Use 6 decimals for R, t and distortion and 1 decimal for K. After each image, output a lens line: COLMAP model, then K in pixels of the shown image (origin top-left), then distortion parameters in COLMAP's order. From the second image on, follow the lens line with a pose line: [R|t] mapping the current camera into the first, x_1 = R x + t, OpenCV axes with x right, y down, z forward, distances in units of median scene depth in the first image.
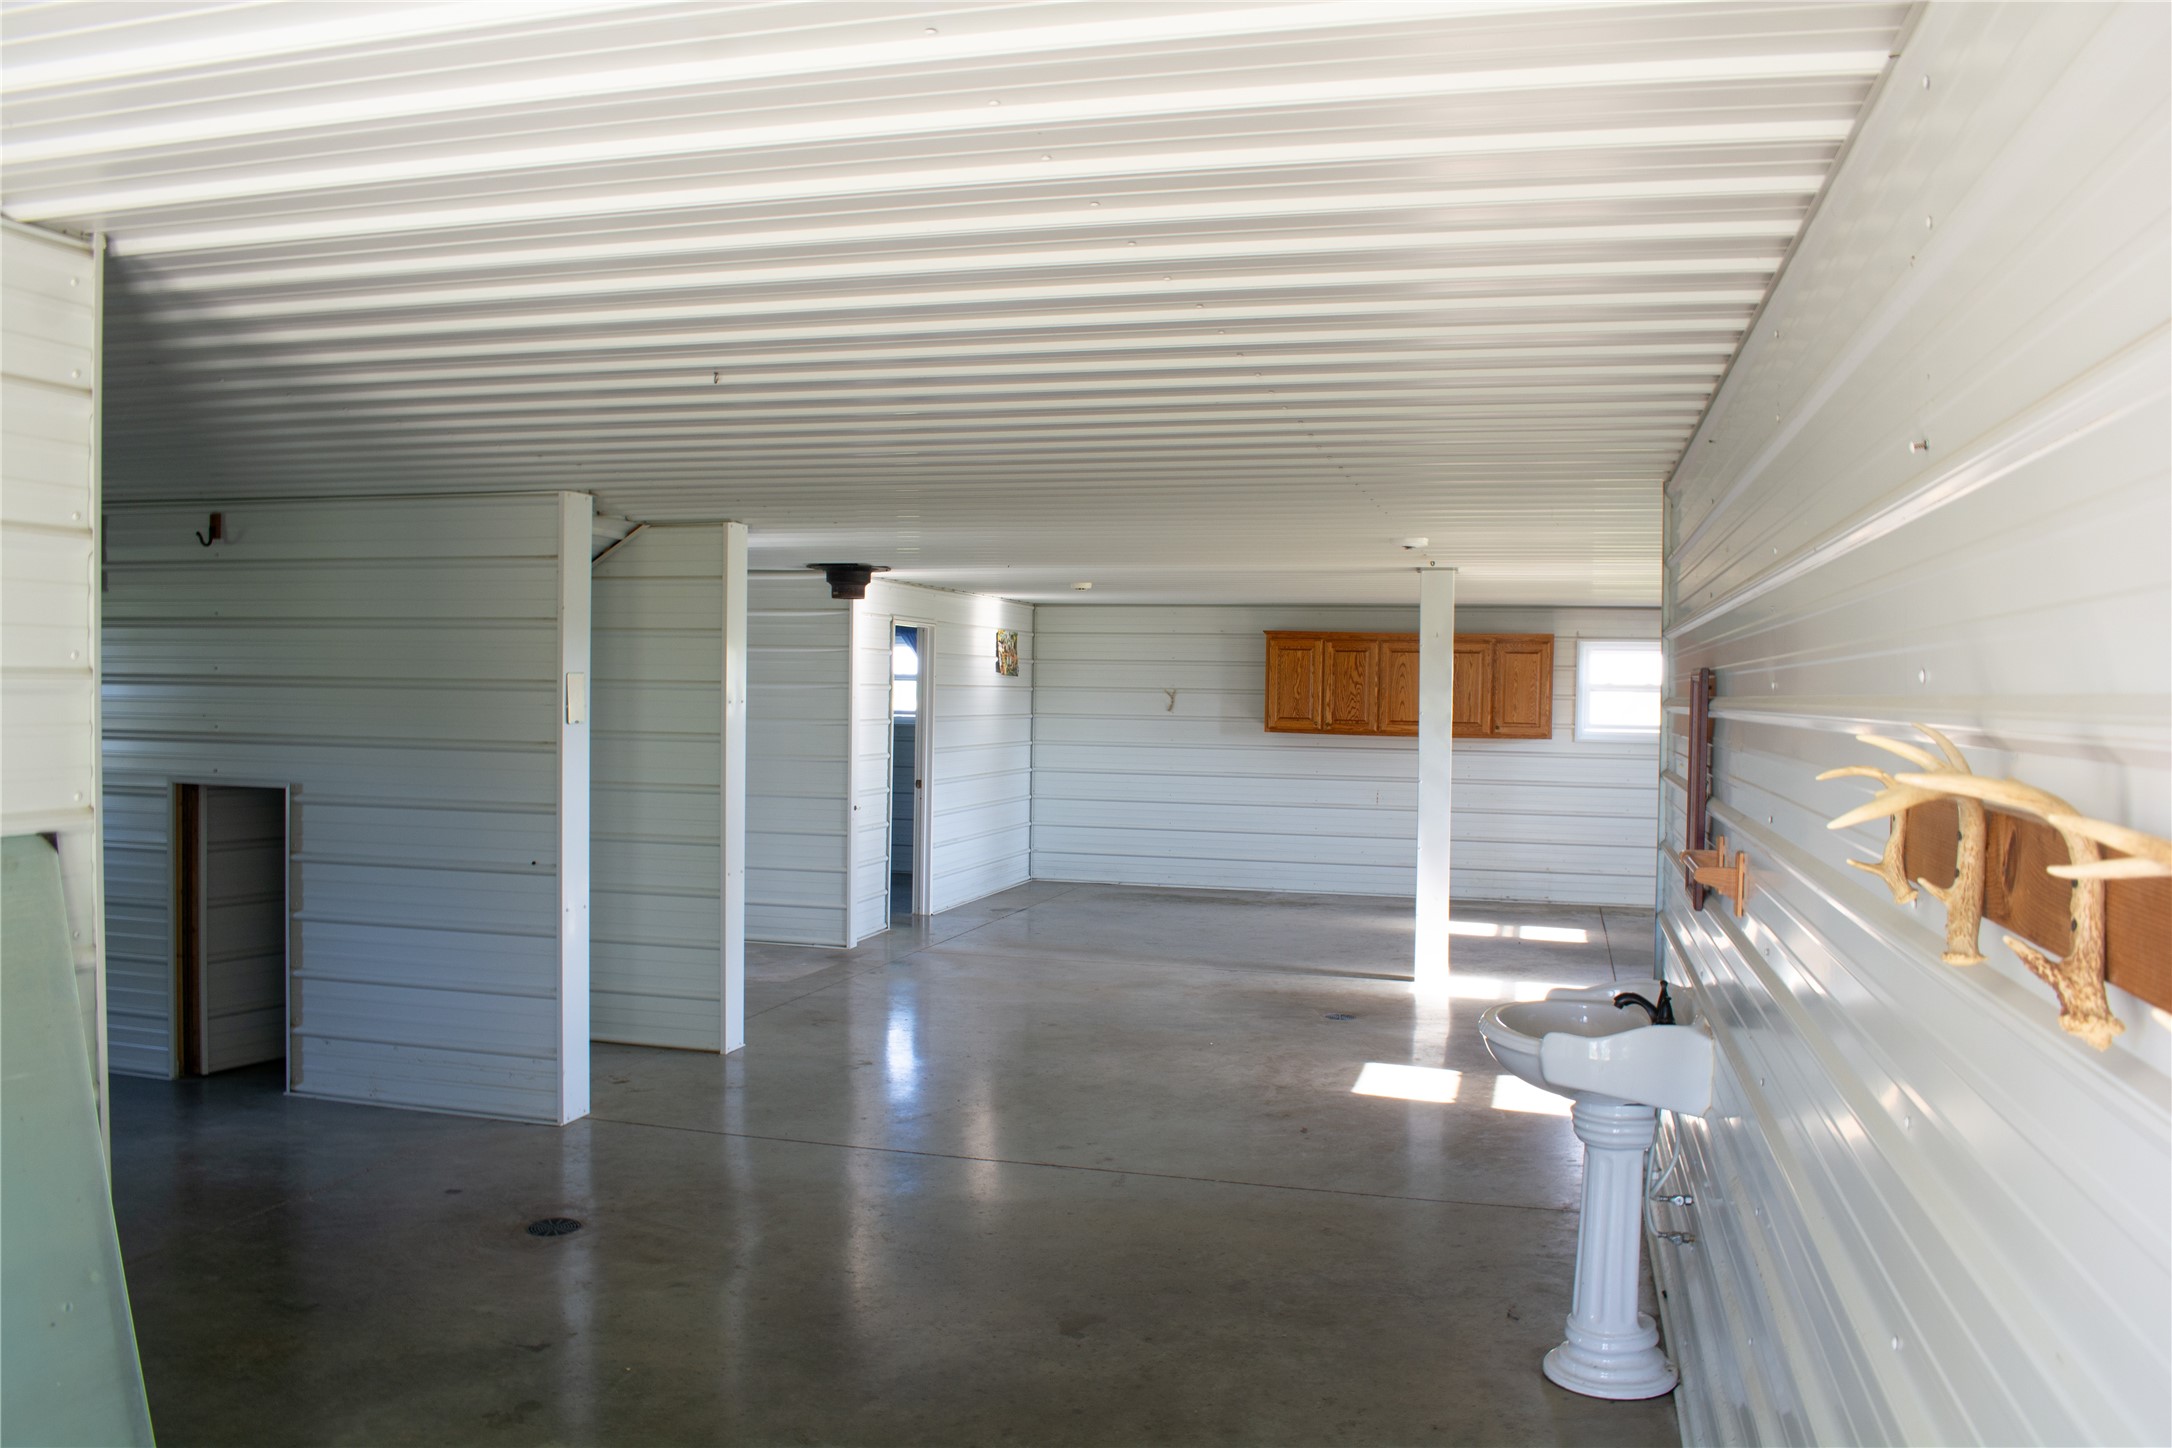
lens RADIAL K [[1705.1, 0, 1091.9], [0, 1705.1, 727.3], [0, 0, 1]] dist [-0.099899, 0.020983]
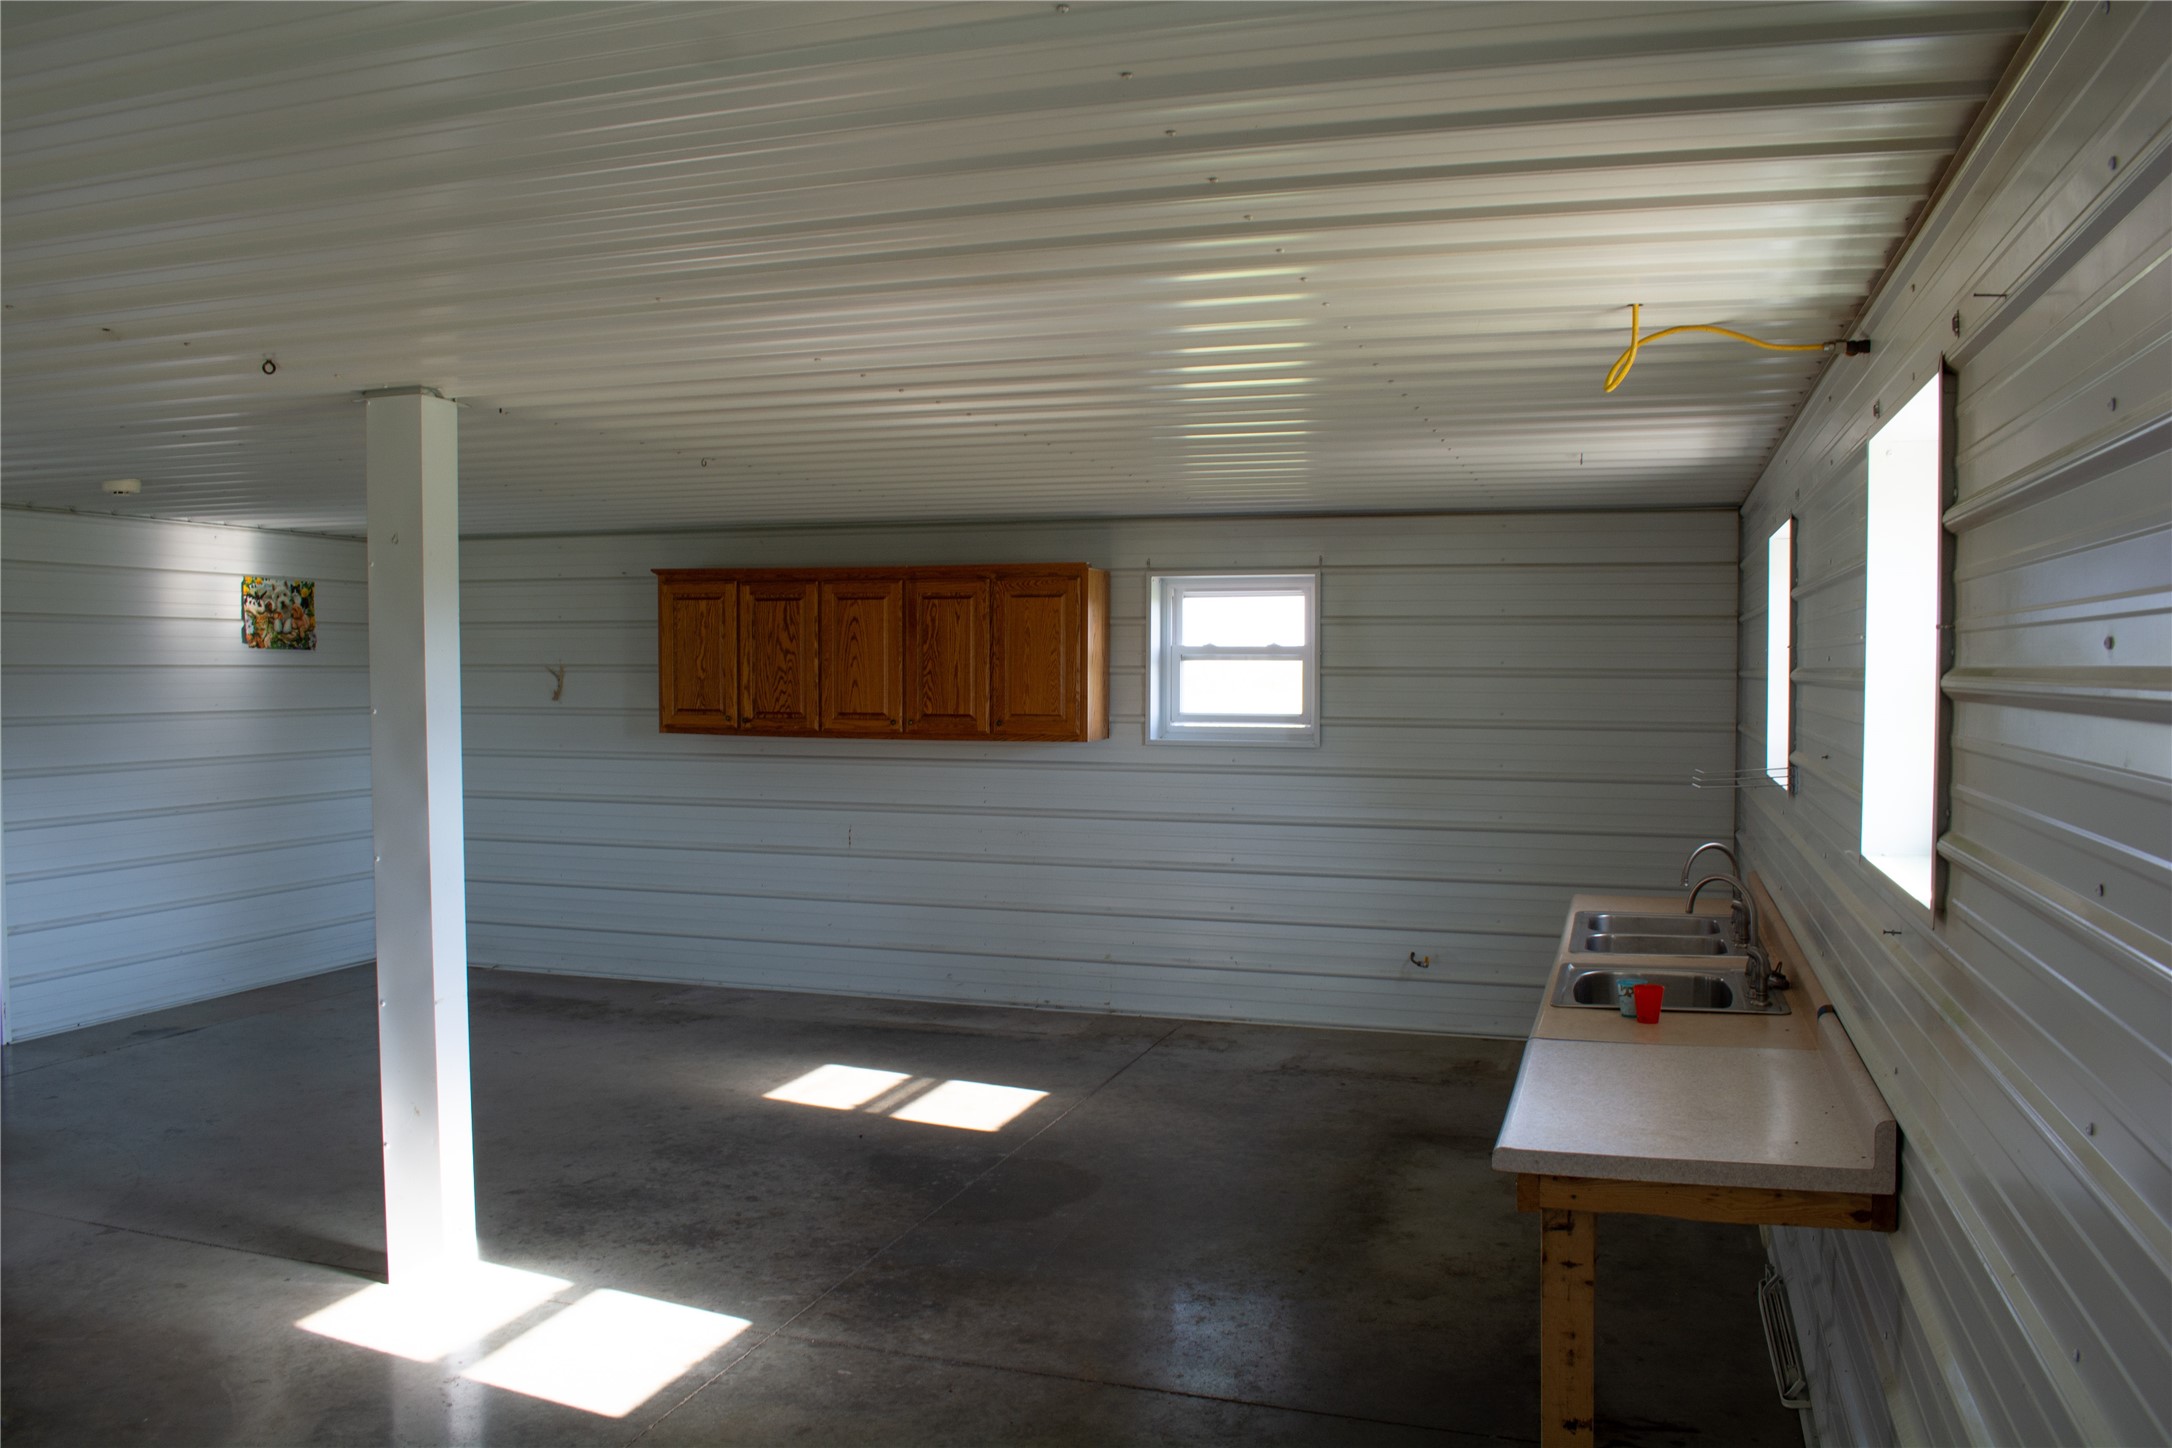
lens RADIAL K [[1705.1, 0, 1079.2], [0, 1705.1, 728.5], [0, 0, 1]] dist [-0.099899, 0.020983]
pose [[0.998851, -0.010469, -0.046760, 0.286728], [0.011102, 0.999850, 0.013297, -0.005411], [0.046614, -0.013801, 0.998818, 0.396305]]
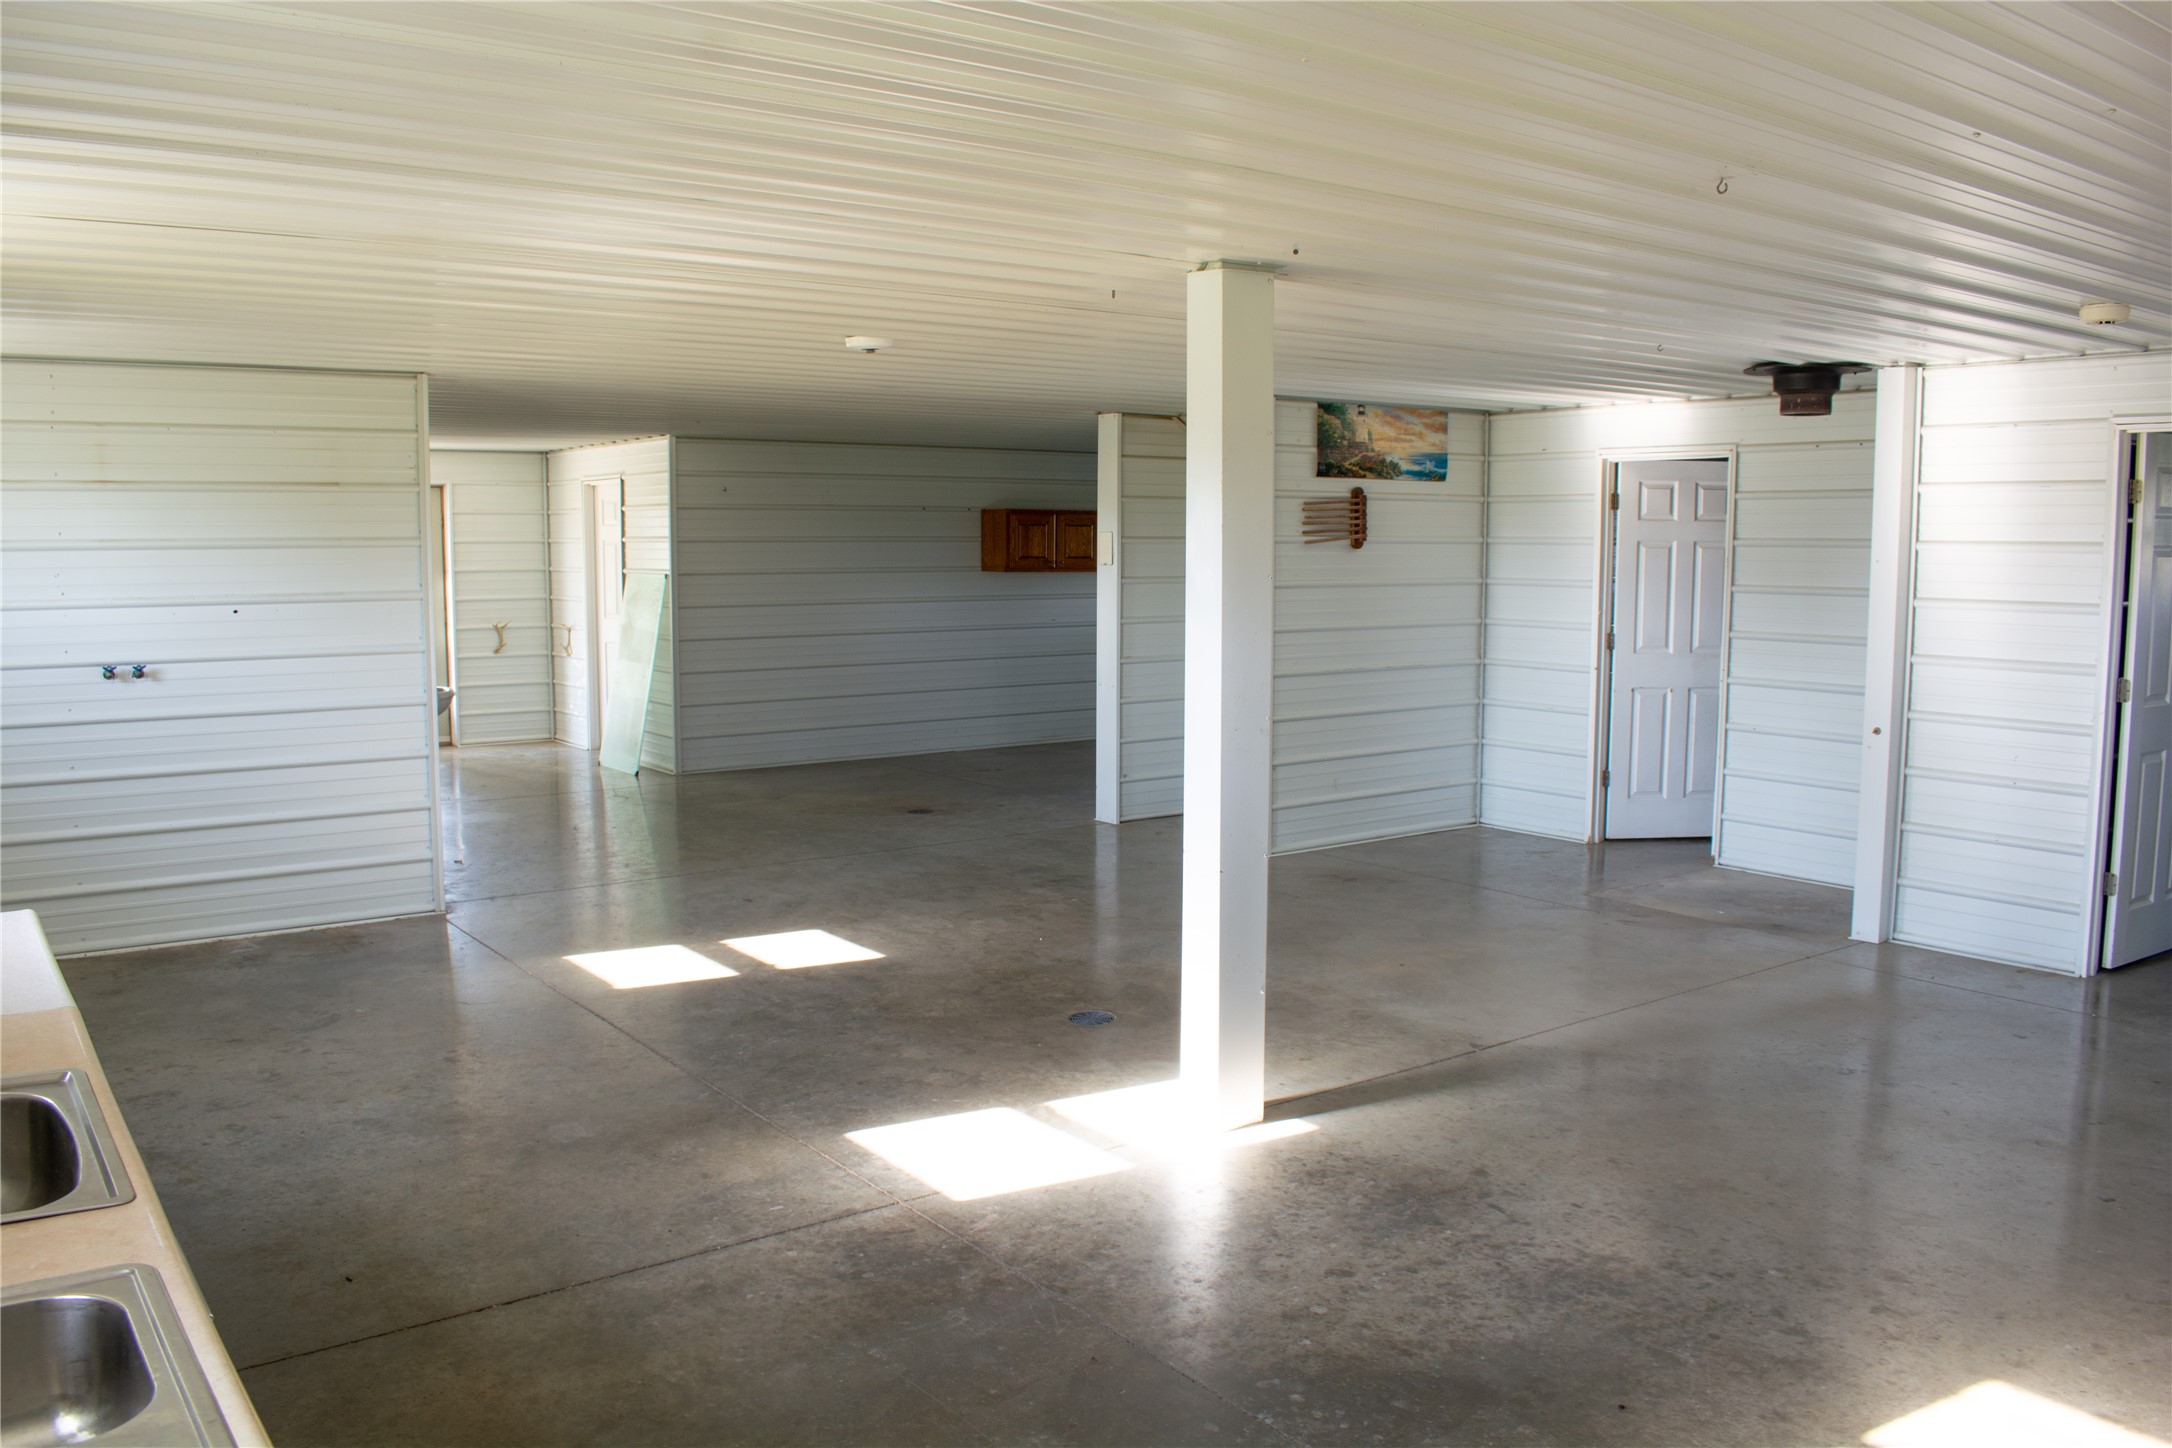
lens RADIAL K [[1705.1, 0, 1082.6], [0, 1705.1, 721.2], [0, 0, 1]] dist [-0.099899, 0.020983]
pose [[-0.616365, 0.068313, -0.784492, 0.570824], [-0.027830, 0.993718, 0.108397, -0.020267], [0.786968, 0.088644, -0.610592, 1.399004]]
